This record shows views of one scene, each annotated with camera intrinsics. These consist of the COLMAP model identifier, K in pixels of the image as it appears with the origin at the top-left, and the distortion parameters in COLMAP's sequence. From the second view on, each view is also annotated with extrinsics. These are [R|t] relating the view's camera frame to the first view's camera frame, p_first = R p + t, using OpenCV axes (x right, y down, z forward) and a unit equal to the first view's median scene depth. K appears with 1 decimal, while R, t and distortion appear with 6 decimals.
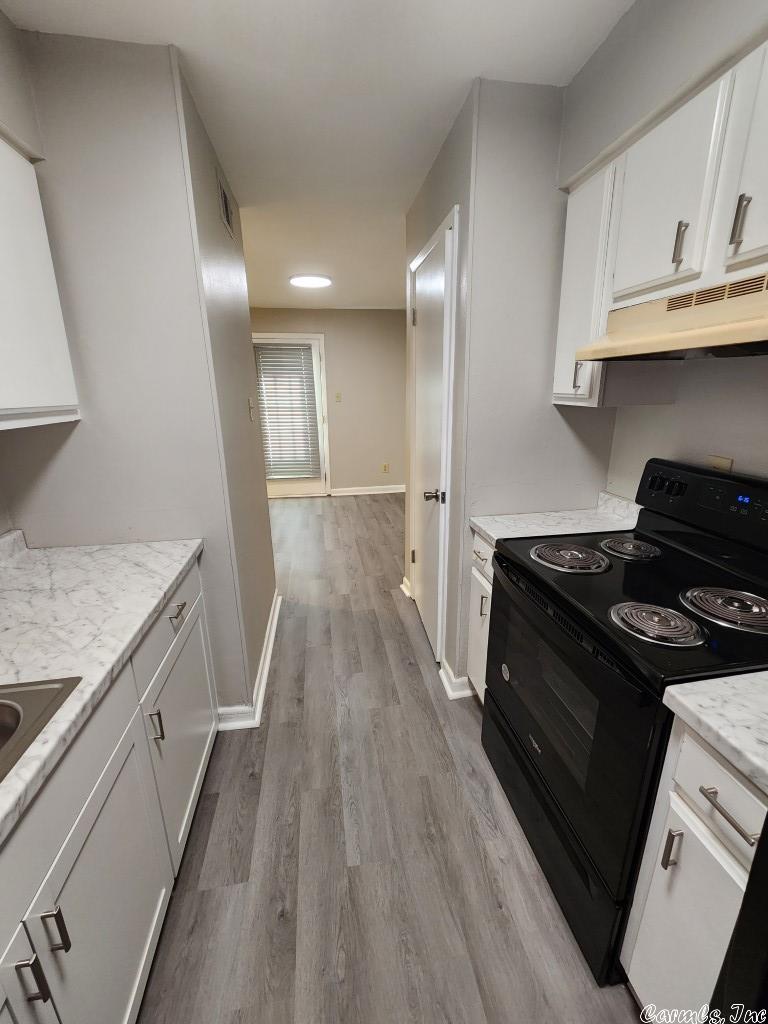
lens RADIAL K [[419.8, 0, 384.0], [0, 419.8, 512.0], [0, 0, 1]] dist [0.001576, -0.000151]
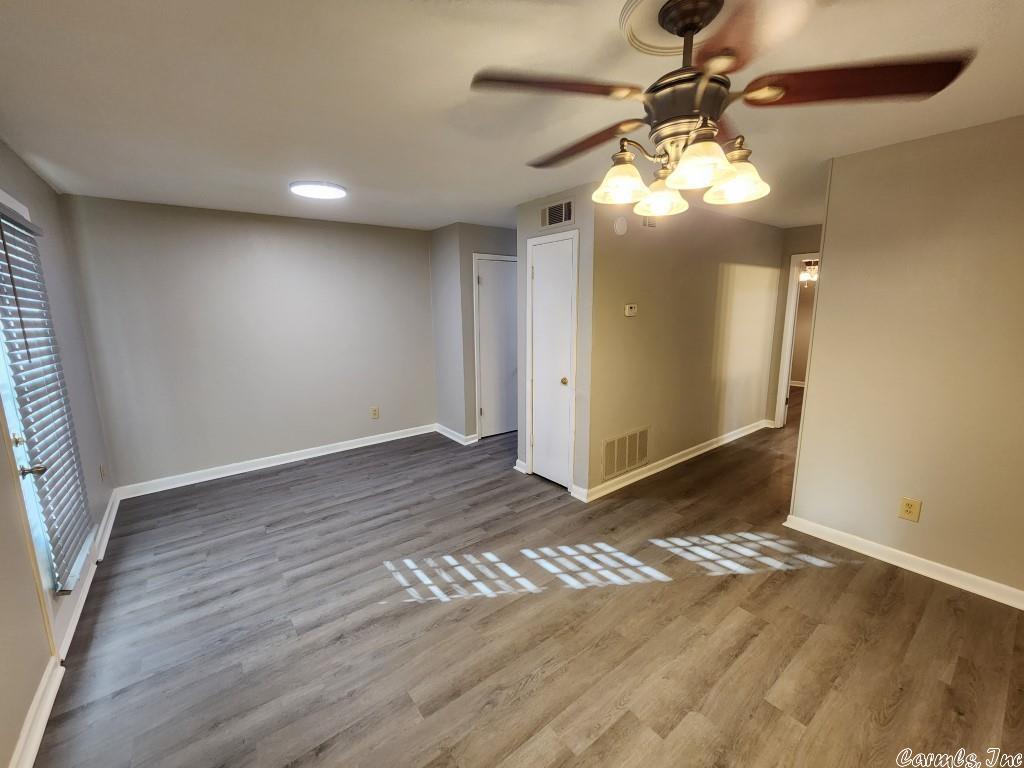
lens RADIAL K [[419.8, 0, 503.4], [0, 419.8, 382.2], [0, 0, 1]] dist [0.001576, -0.000151]
pose [[-0.471001, -0.135840, 0.871611, -2.687755], [0.270980, 0.918018, 0.289505, -0.883238], [-0.839481, 0.372546, -0.395577, 2.870083]]
